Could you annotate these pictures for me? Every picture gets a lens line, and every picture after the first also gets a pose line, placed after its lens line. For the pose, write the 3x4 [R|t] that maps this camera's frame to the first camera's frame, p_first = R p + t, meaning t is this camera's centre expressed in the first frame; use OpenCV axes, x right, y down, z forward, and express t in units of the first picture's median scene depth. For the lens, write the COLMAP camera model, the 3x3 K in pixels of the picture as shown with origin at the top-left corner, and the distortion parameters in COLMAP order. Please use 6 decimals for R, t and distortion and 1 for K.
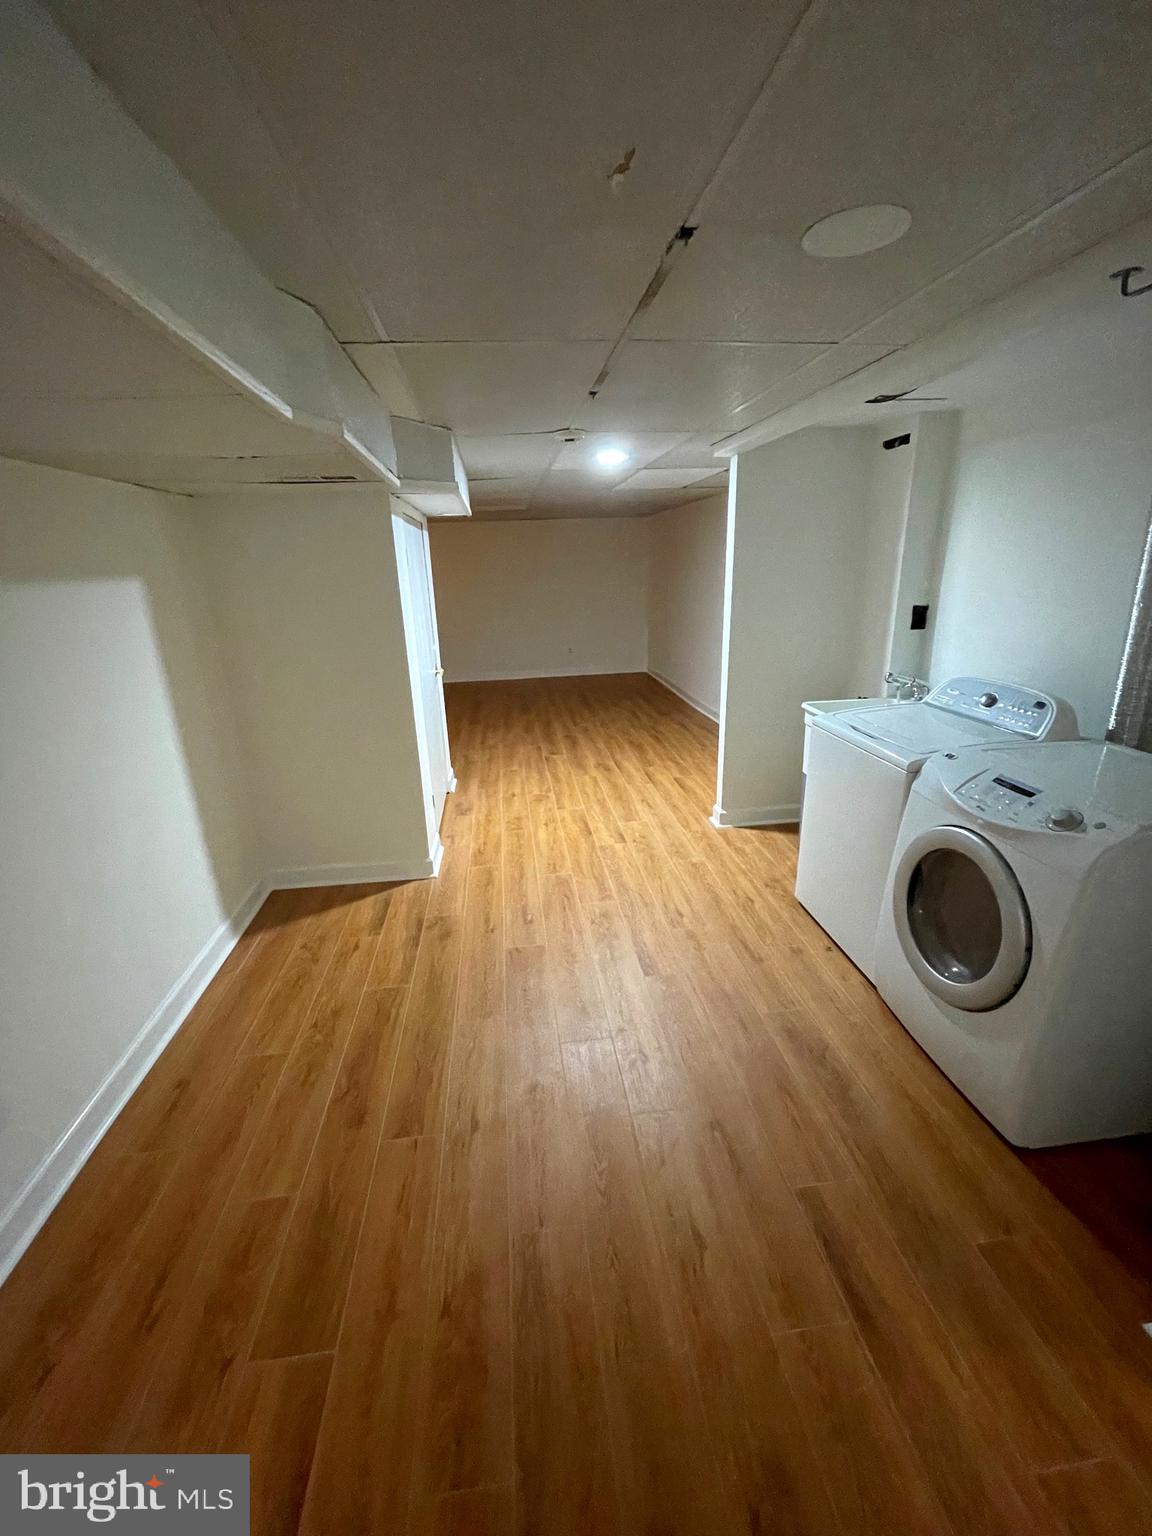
lens RADIAL K [[629.8, 0, 576.9], [0, 629.8, 768.8], [0, 0, 1]] dist [-0.002252, 0.000412]
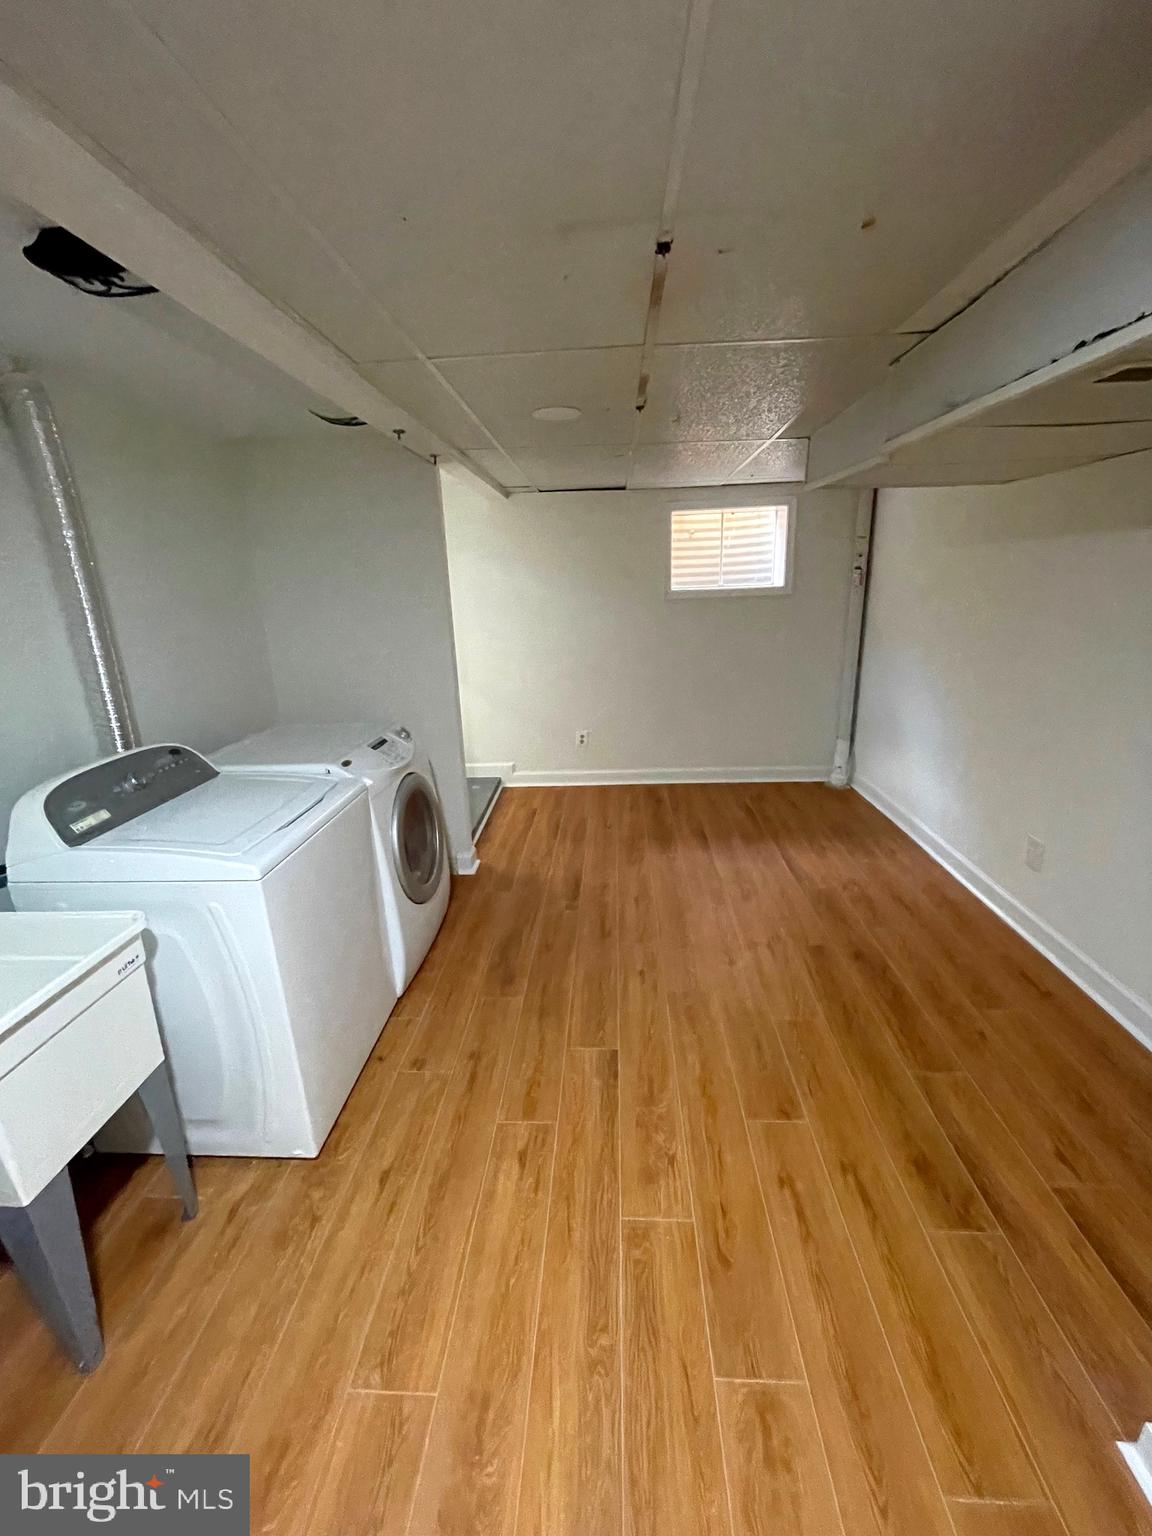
lens RADIAL K [[629.8, 0, 577.0], [0, 629.8, 767.3], [0, 0, 1]] dist [-0.002252, 0.000412]
pose [[-0.982990, 0.006896, 0.183530, 0.001723], [0.109936, 0.822589, 0.557909, -0.396786], [-0.147122, 0.568595, -0.809354, 1.255253]]
